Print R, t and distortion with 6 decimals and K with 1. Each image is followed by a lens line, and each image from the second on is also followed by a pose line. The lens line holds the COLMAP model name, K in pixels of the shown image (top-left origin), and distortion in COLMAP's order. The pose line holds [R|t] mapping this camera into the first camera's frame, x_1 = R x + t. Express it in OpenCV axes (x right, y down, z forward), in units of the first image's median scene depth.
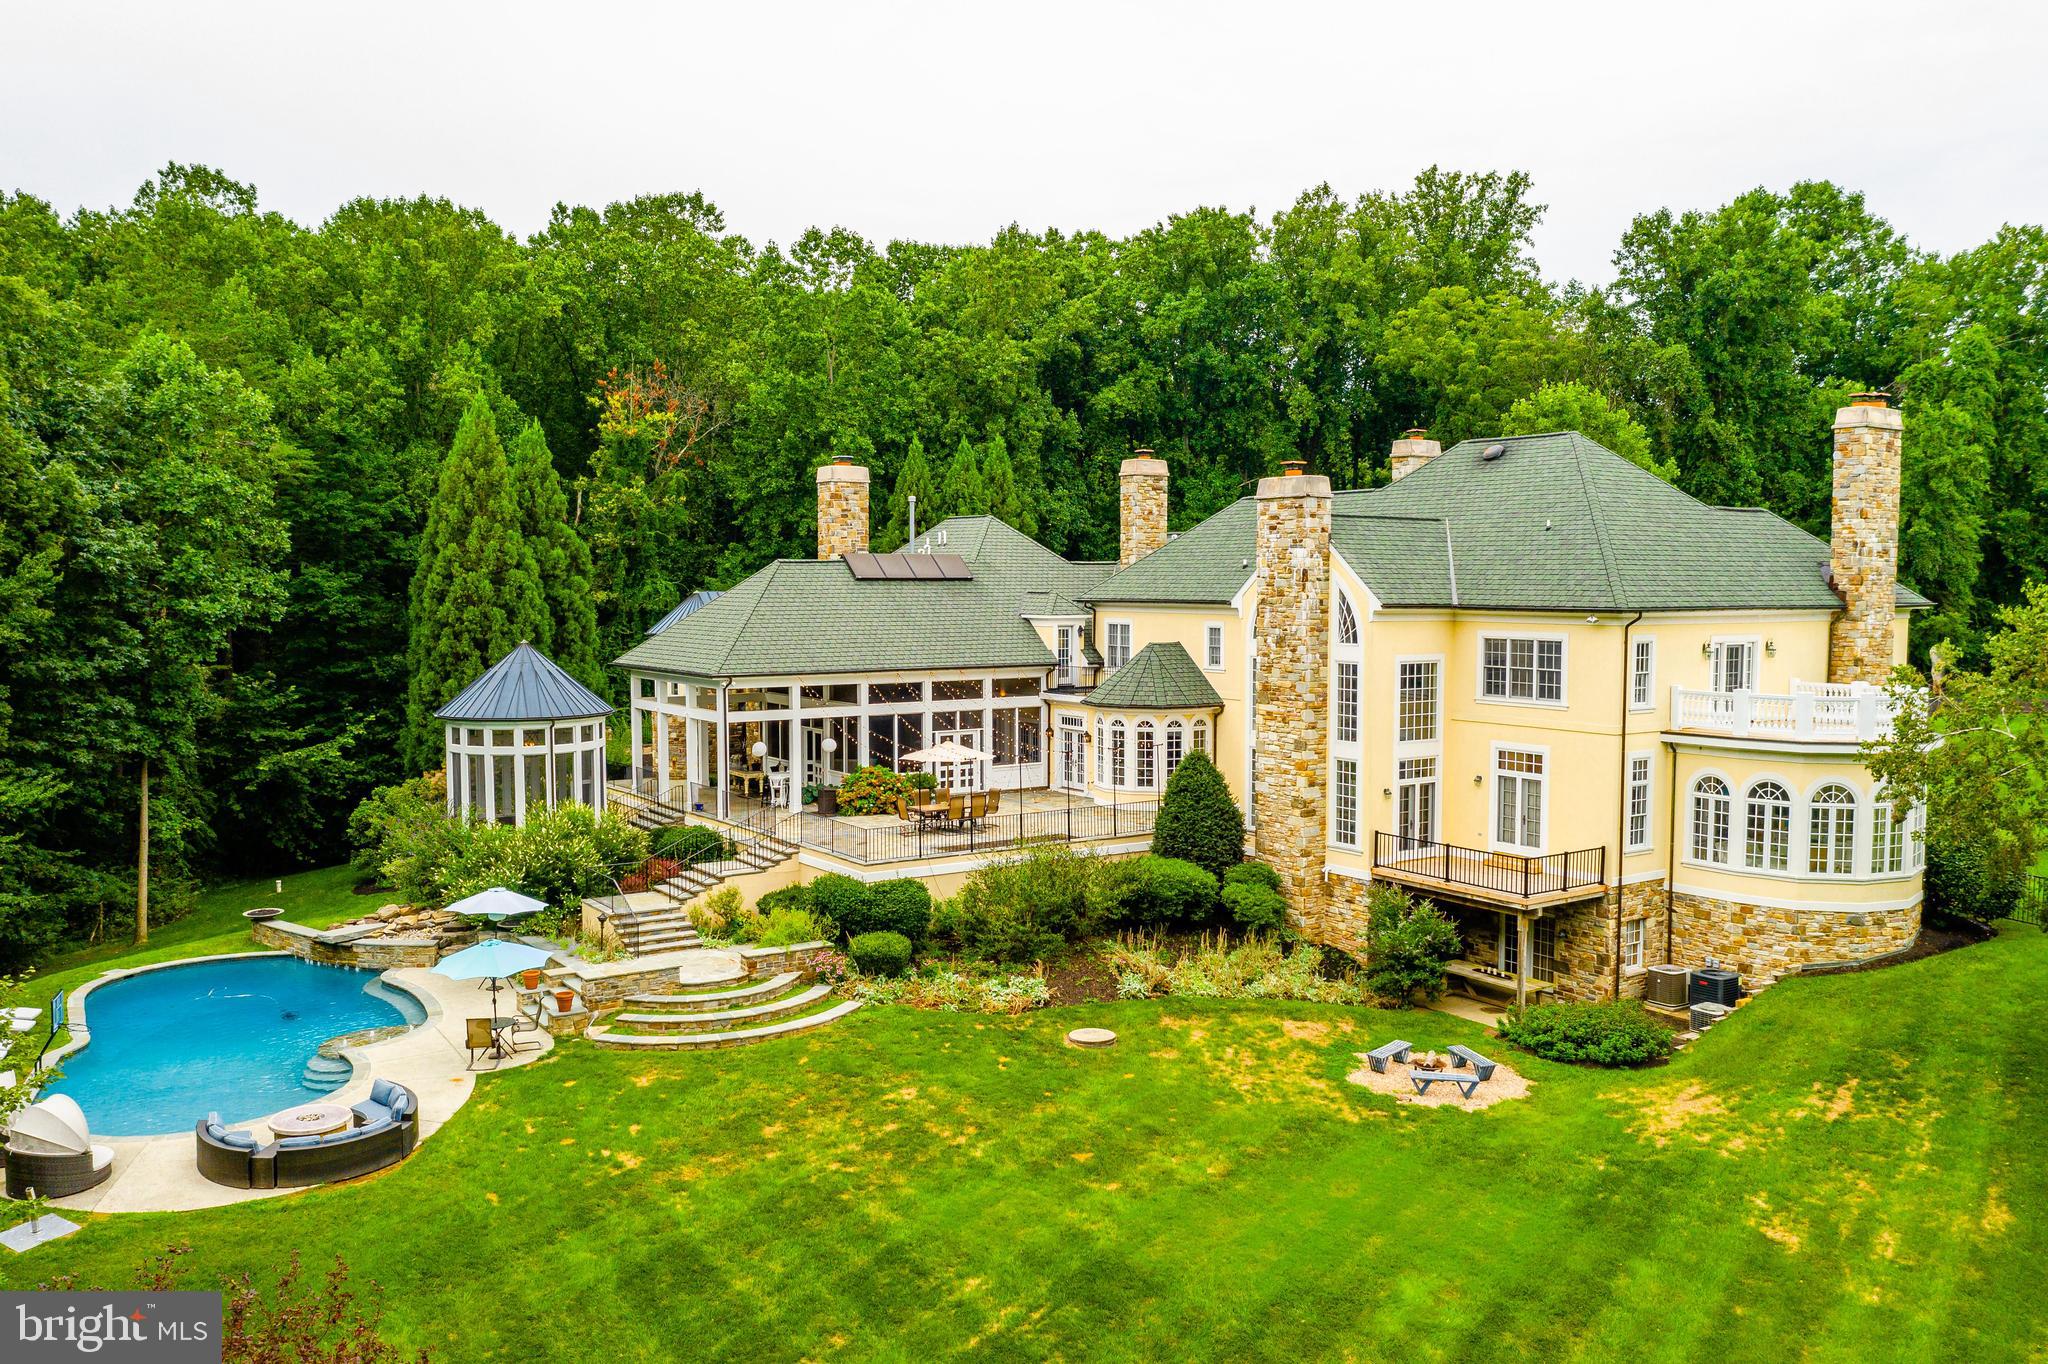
lens RADIAL K [[1599.0, 0, 1024.0], [0, 1599.0, 682.0], [0, 0, 1]] dist [-0.005776, -0.005519]
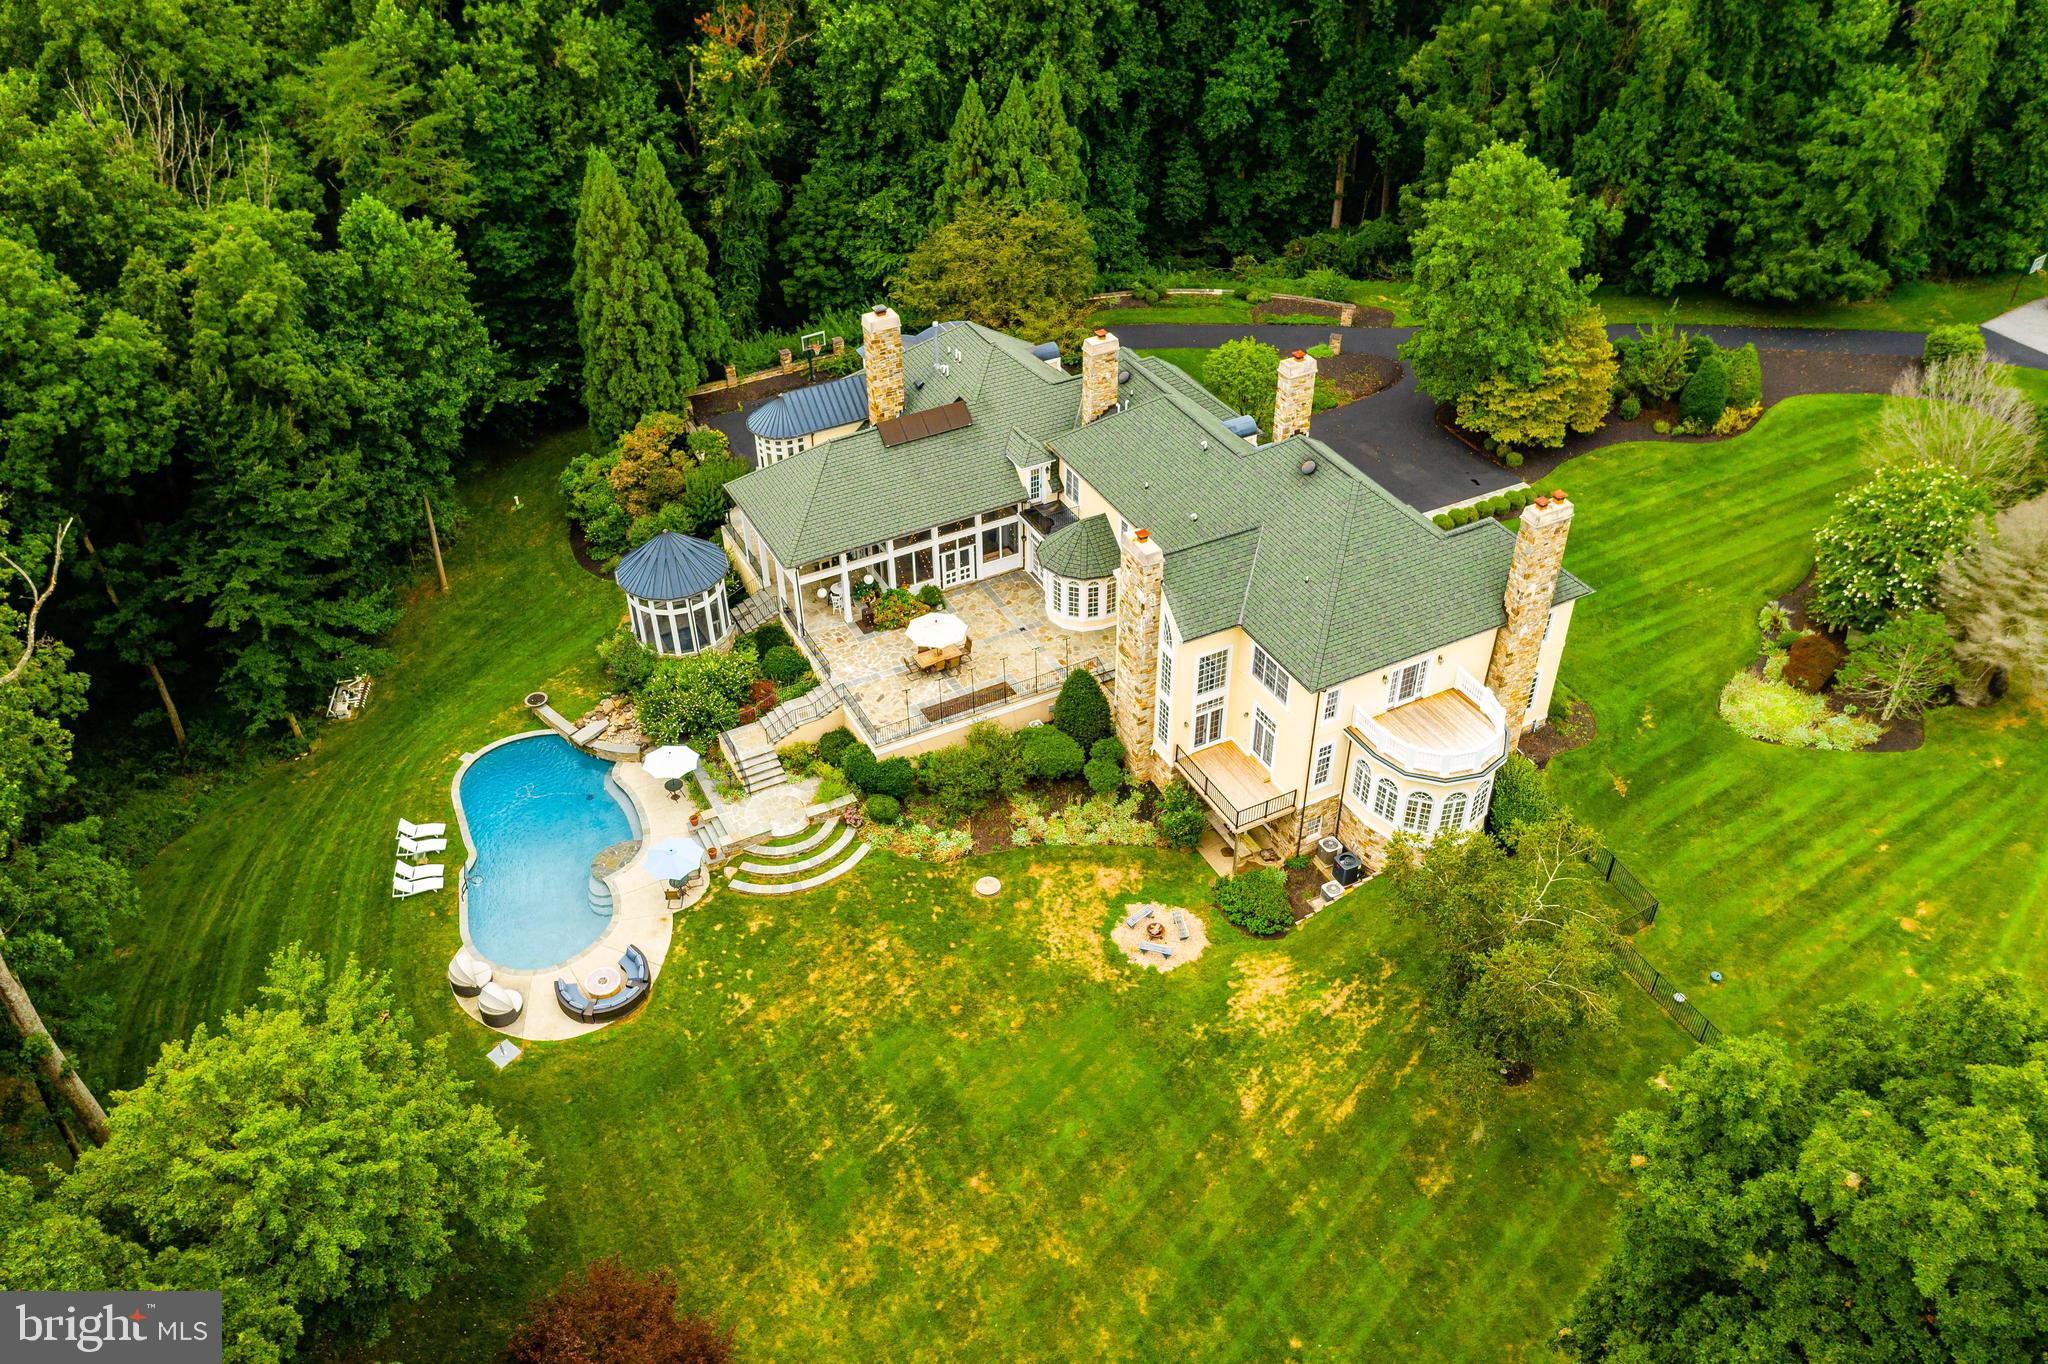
lens RADIAL K [[1599.0, 0, 1024.0], [0, 1599.0, 682.0], [0, 0, 1]] dist [-0.005776, -0.005519]
pose [[0.993312, 0.063552, -0.096401, 0.222434], [0.002246, 0.824104, 0.566433, -0.924979], [0.115442, -0.562861, 0.818450, -0.354493]]
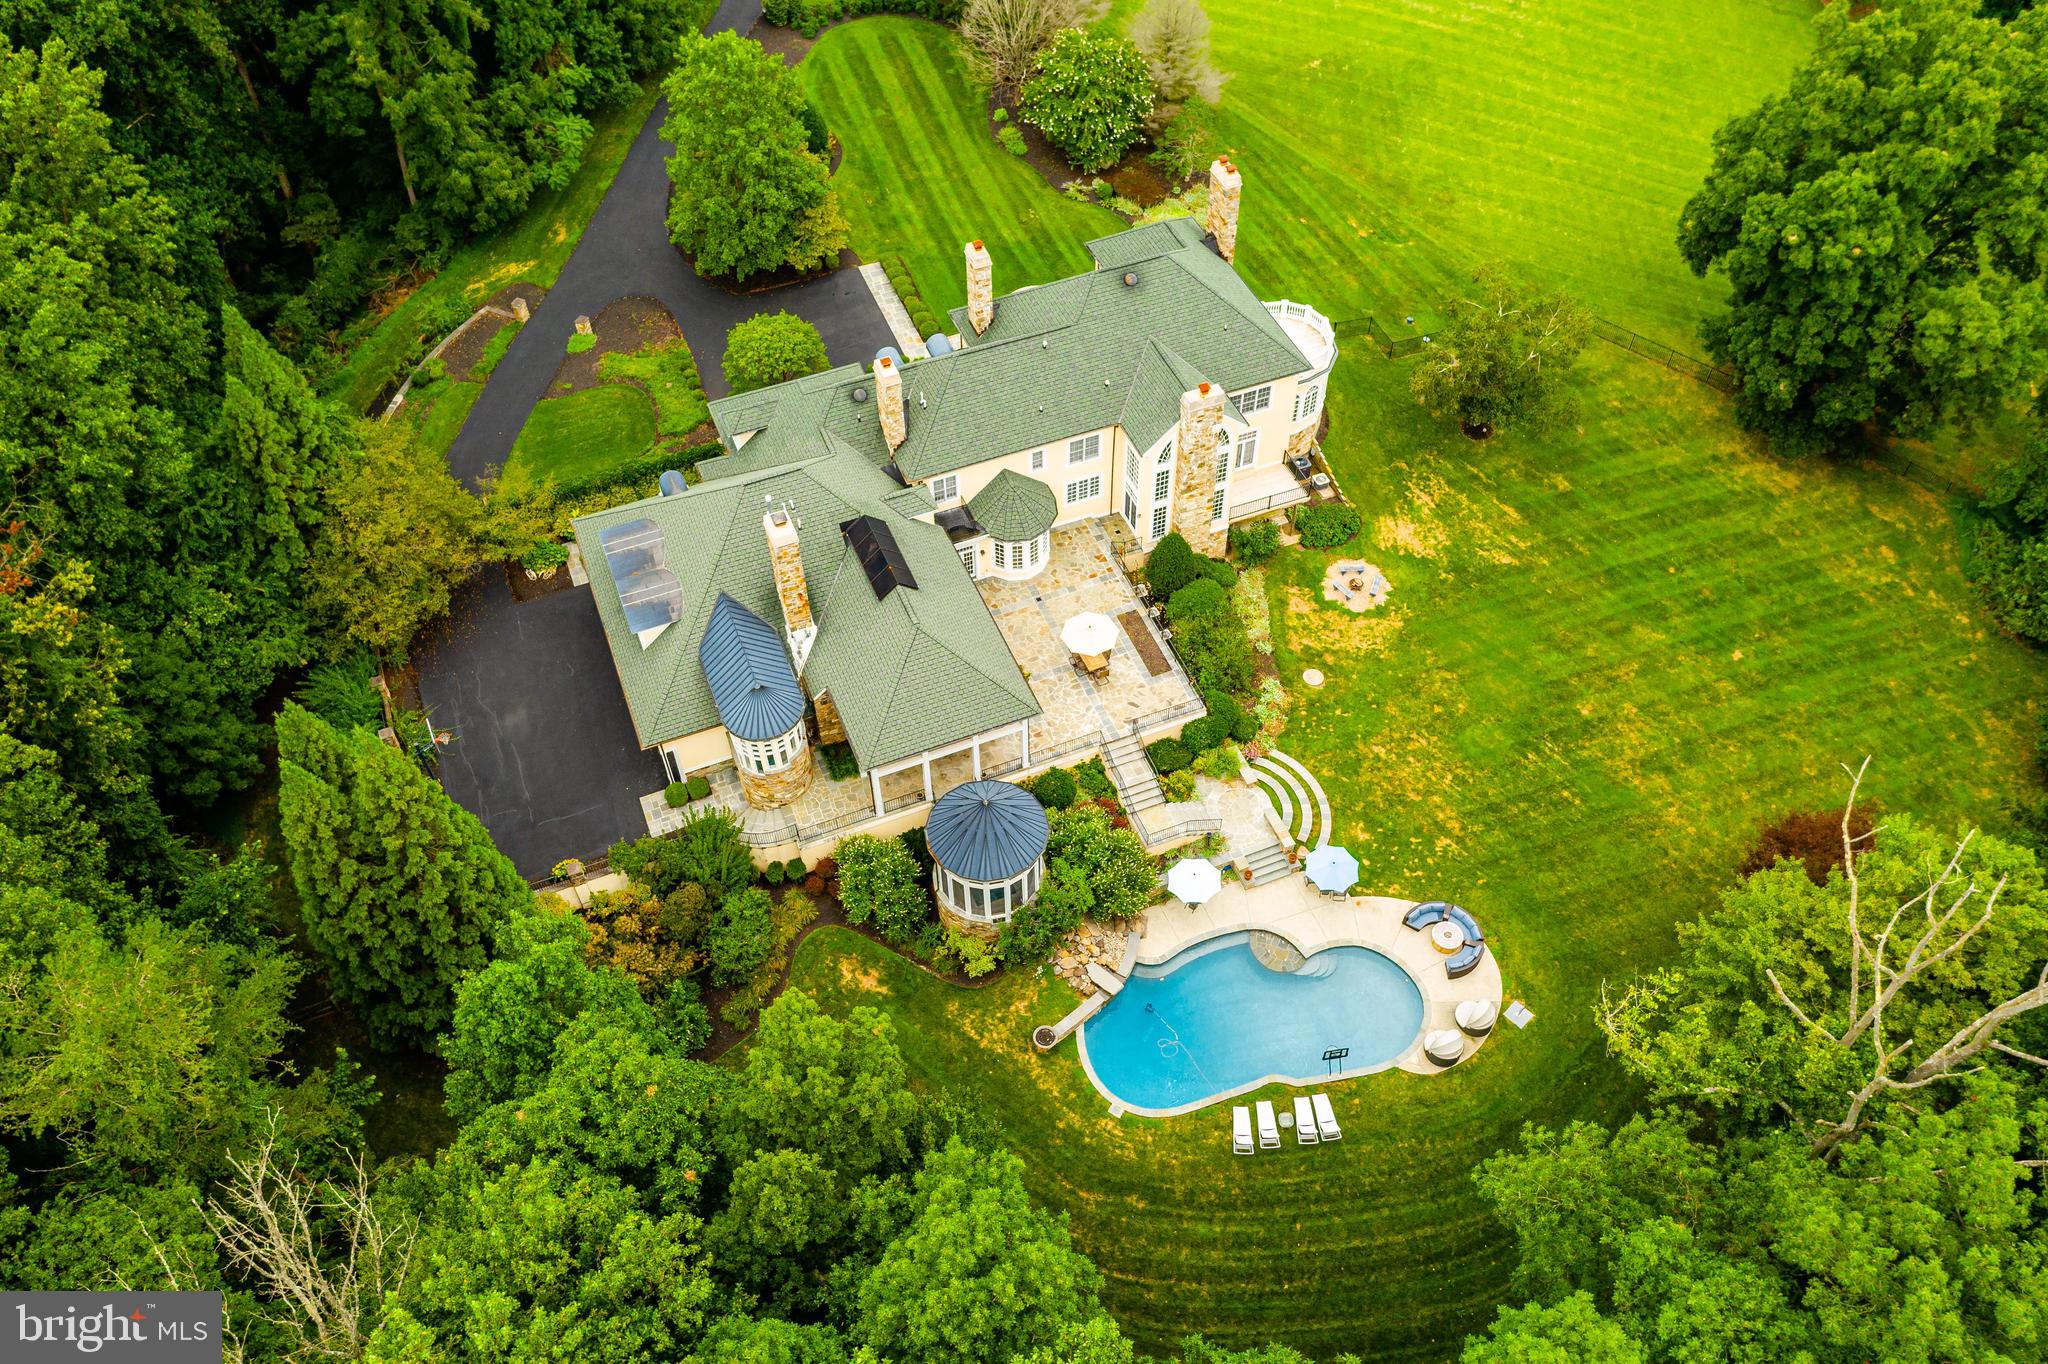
lens RADIAL K [[1599.0, 0, 1024.0], [0, 1599.0, 682.0], [0, 0, 1]] dist [-0.005776, -0.005519]
pose [[0.214938, -0.756525, 0.617635, -1.292866], [0.080226, 0.643955, 0.760845, -1.365977], [-0.973327, -0.113984, 0.199103, 0.840542]]
